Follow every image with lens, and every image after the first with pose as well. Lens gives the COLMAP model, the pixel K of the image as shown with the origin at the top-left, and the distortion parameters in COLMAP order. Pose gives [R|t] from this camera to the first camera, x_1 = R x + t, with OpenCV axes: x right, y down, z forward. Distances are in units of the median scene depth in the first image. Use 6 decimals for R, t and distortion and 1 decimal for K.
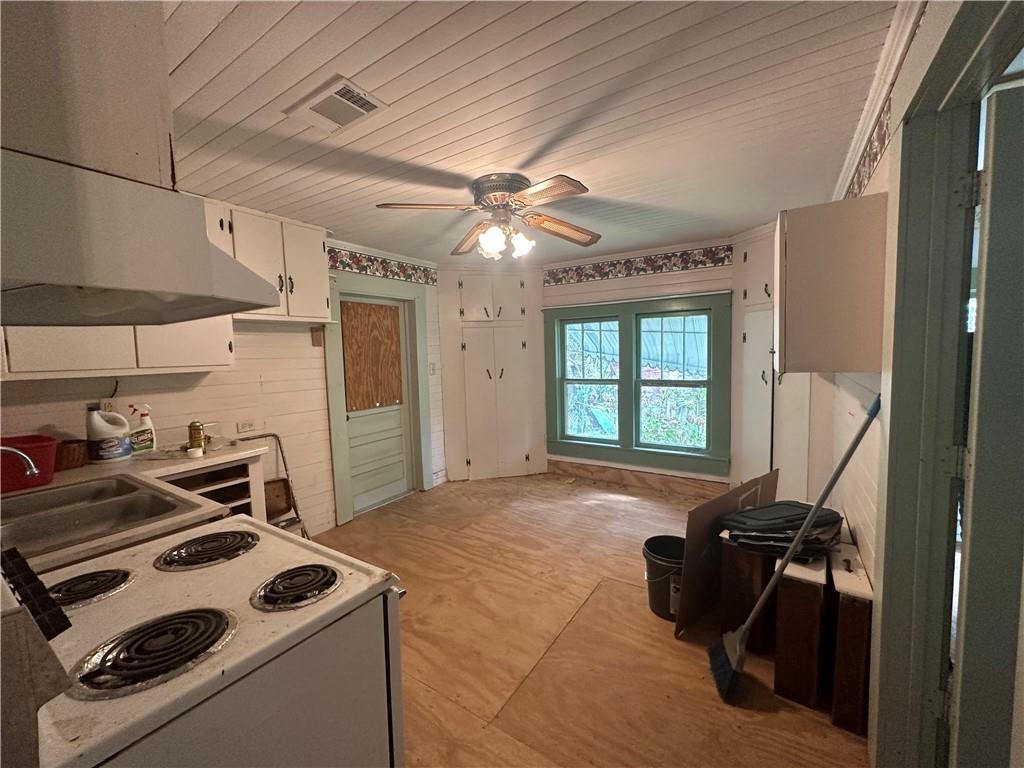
lens RADIAL K [[408.4, 0, 515.8], [0, 408.4, 384.2], [0, 0, 1]] dist [-0.000663, -0.000204]
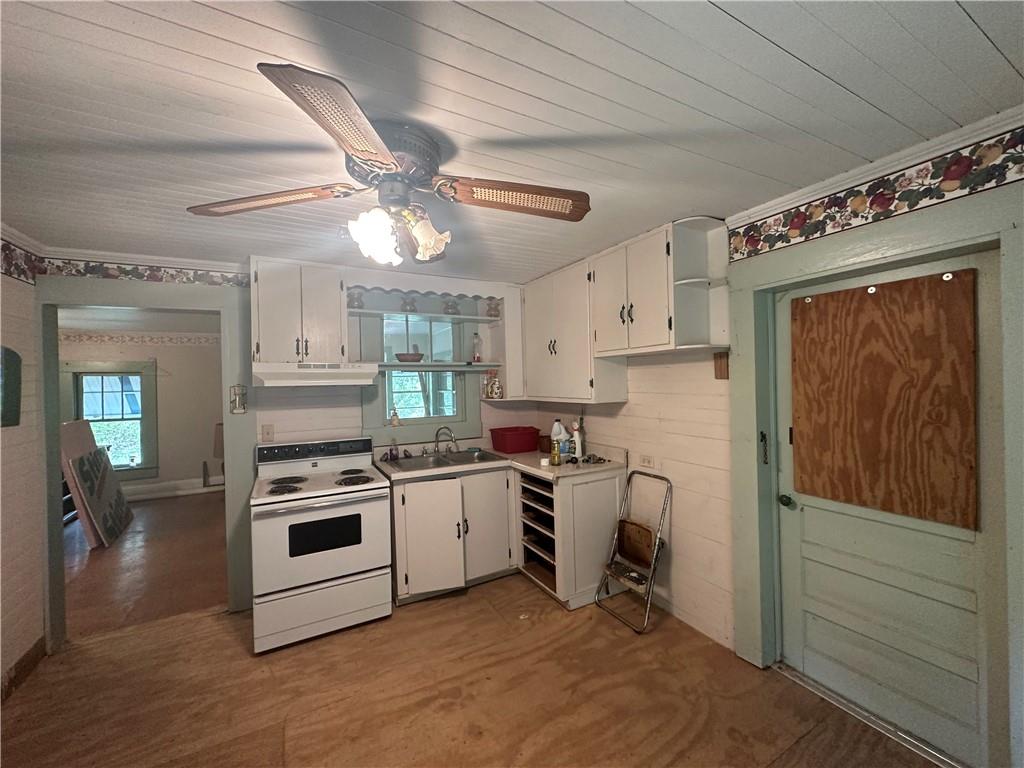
lens RADIAL K [[408.4, 0, 513.0], [0, 408.4, 384.8], [0, 0, 1]] dist [-0.000663, -0.000204]
pose [[-0.473566, 0.044488, -0.879634, 0.268816], [-0.035875, 0.996920, 0.069733, -0.106143], [0.880028, 0.064580, -0.470511, 0.907195]]
